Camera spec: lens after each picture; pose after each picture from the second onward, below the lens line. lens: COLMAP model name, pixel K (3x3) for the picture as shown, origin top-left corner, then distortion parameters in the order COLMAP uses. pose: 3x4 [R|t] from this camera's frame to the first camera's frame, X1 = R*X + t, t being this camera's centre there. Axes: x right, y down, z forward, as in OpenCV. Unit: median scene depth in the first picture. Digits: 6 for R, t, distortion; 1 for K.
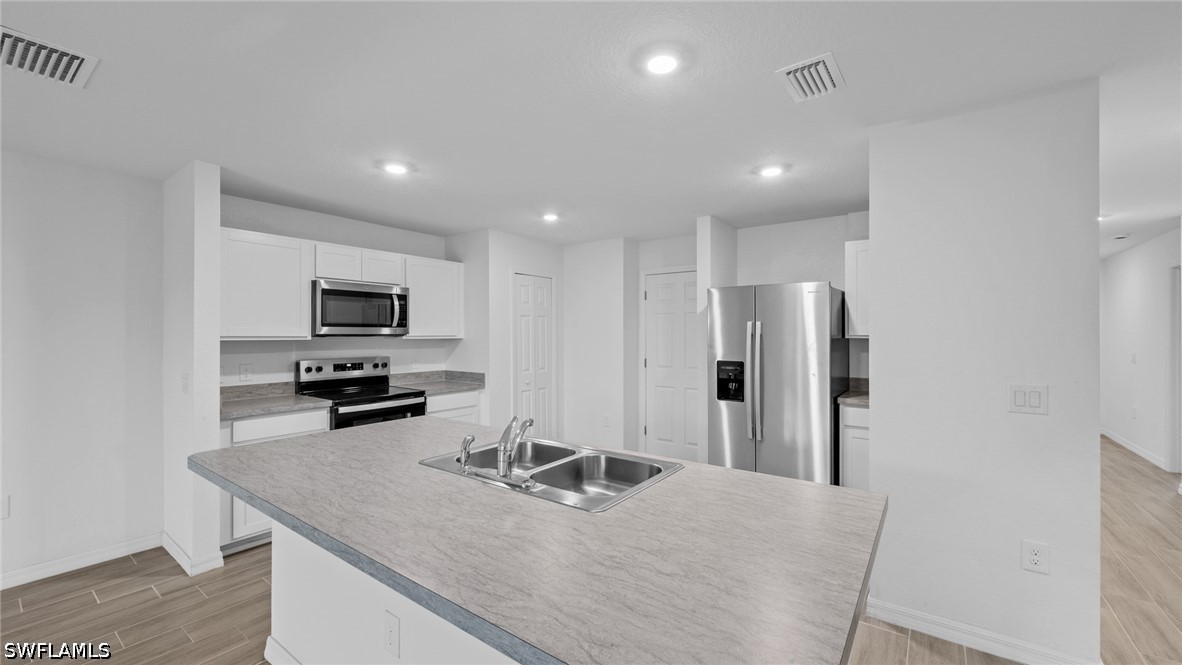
lens RADIAL K [[466.1, 0, 590.1], [0, 466.1, 327.4], [0, 0, 1]] dist [-0.003700, -0.000032]
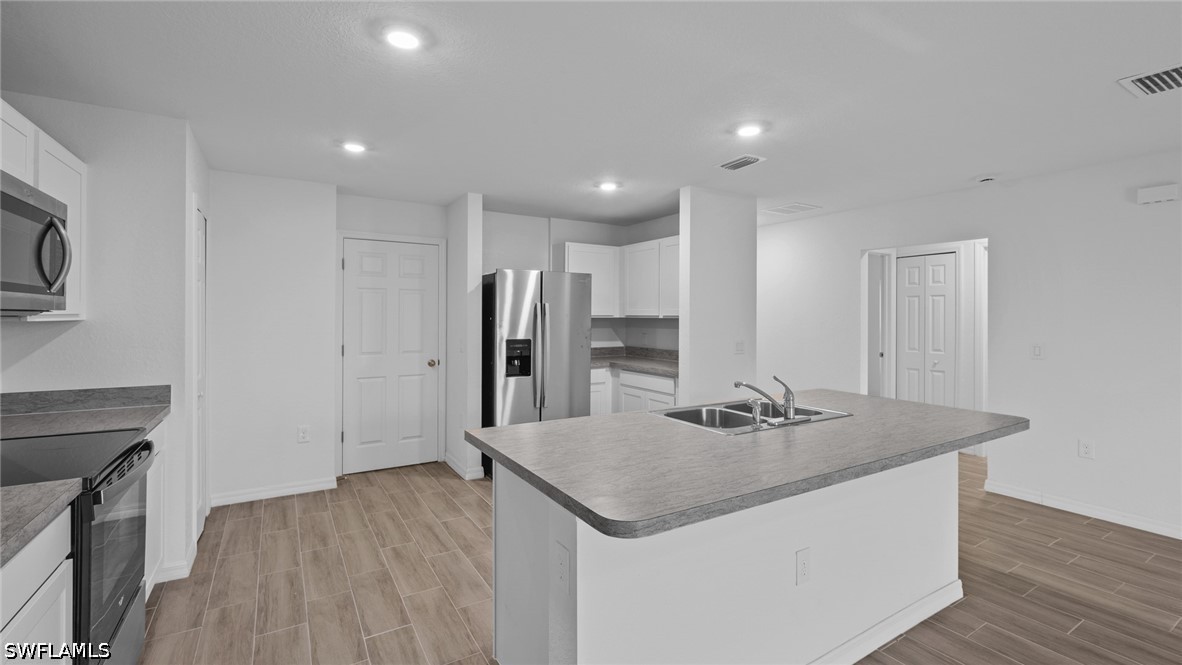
lens RADIAL K [[518.2, 0, 593.9], [0, 518.2, 319.4], [0, 0, 1]] dist [-0.001678, -0.000688]
pose [[0.381012, -0.004916, 0.924557, -0.682926], [-0.013275, 0.999854, 0.010787, 0.012569], [-0.924475, -0.016383, 0.380891, 0.376212]]
